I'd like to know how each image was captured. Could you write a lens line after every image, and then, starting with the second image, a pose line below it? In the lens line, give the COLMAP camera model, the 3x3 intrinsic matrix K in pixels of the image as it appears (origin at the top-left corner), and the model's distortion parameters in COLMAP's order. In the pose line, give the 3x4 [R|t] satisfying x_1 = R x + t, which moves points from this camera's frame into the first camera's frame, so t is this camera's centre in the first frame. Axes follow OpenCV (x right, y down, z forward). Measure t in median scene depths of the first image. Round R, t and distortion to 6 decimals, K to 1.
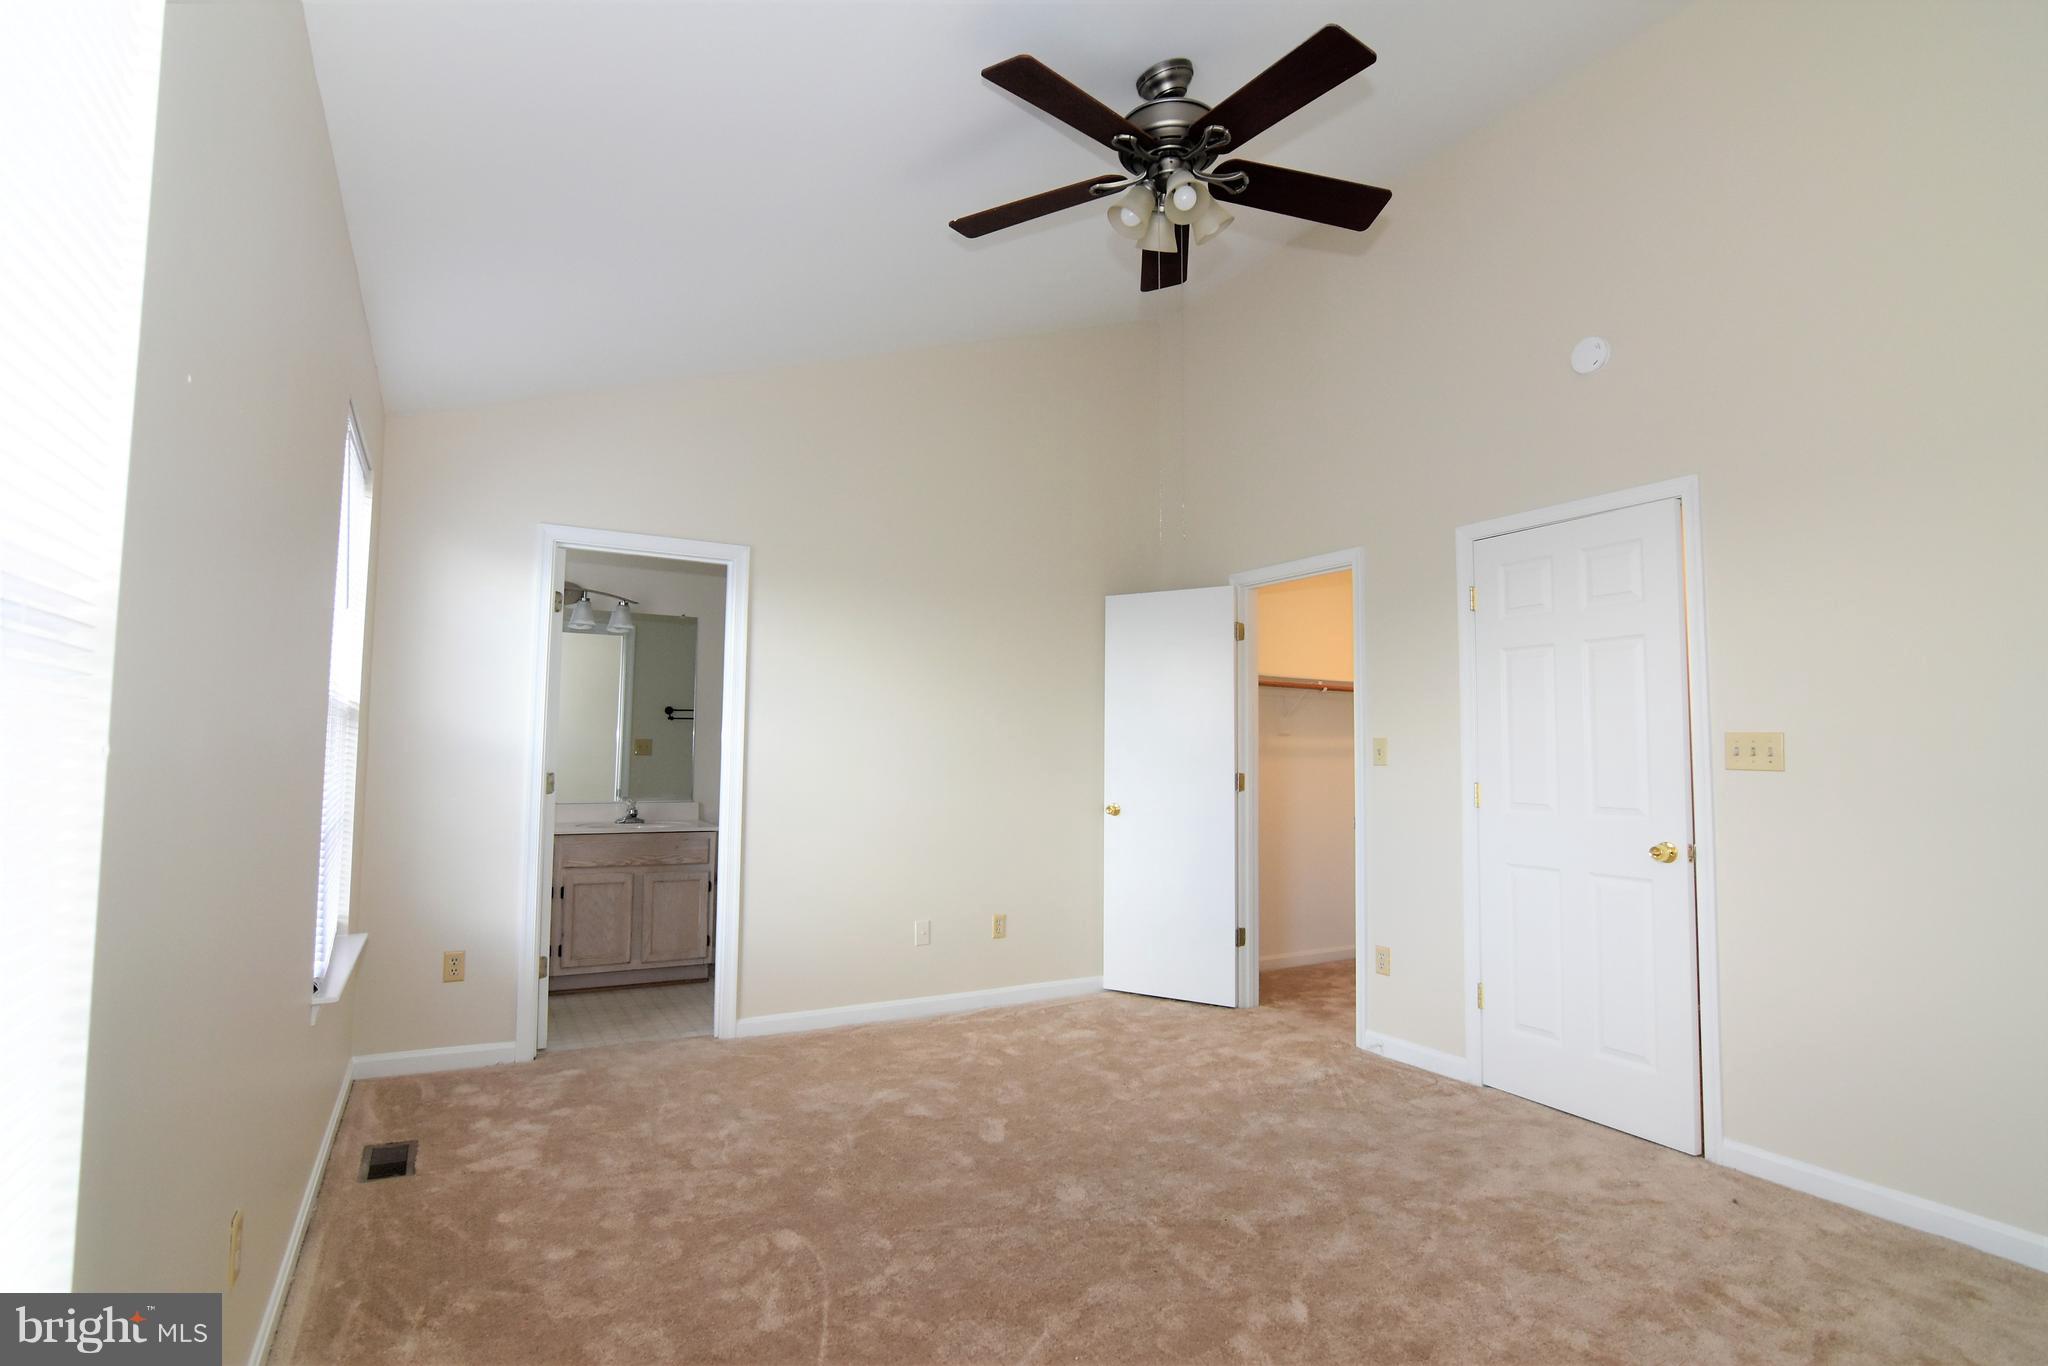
lens RADIAL K [[999.9, 0, 1022.7], [0, 999.9, 682.9], [0, 0, 1]] dist [-0.033020, 0.011235]
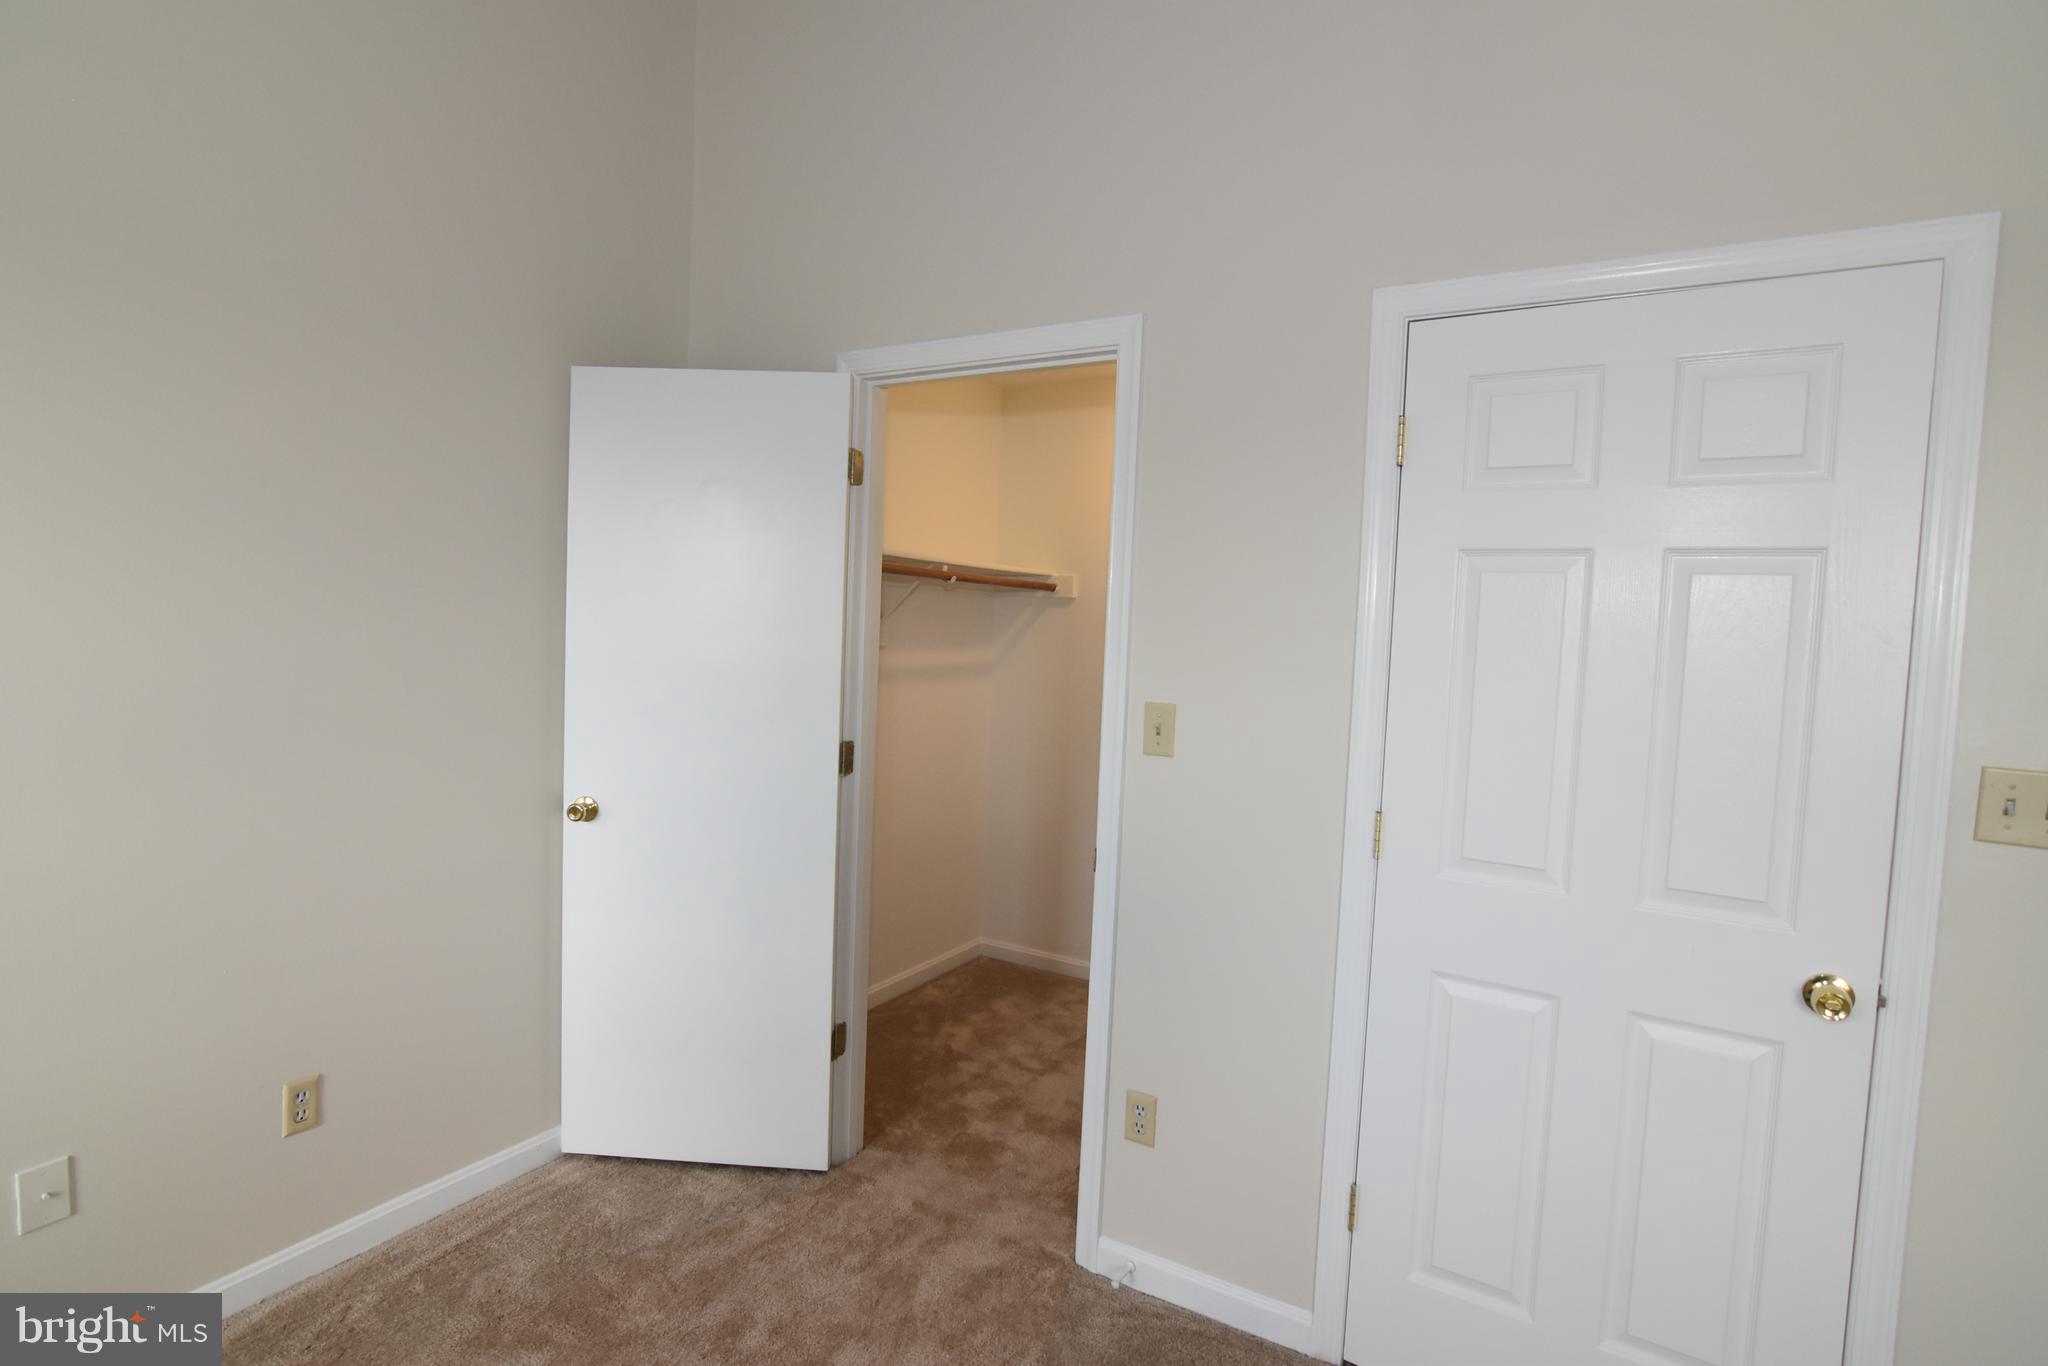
lens RADIAL K [[999.9, 0, 1022.7], [0, 999.9, 682.9], [0, 0, 1]] dist [-0.033020, 0.011235]
pose [[0.865655, -0.004815, 0.500618, 0.035457], [-0.066629, 0.989950, 0.124735, -0.011835], [-0.496188, -0.141333, 0.856635, 0.516039]]
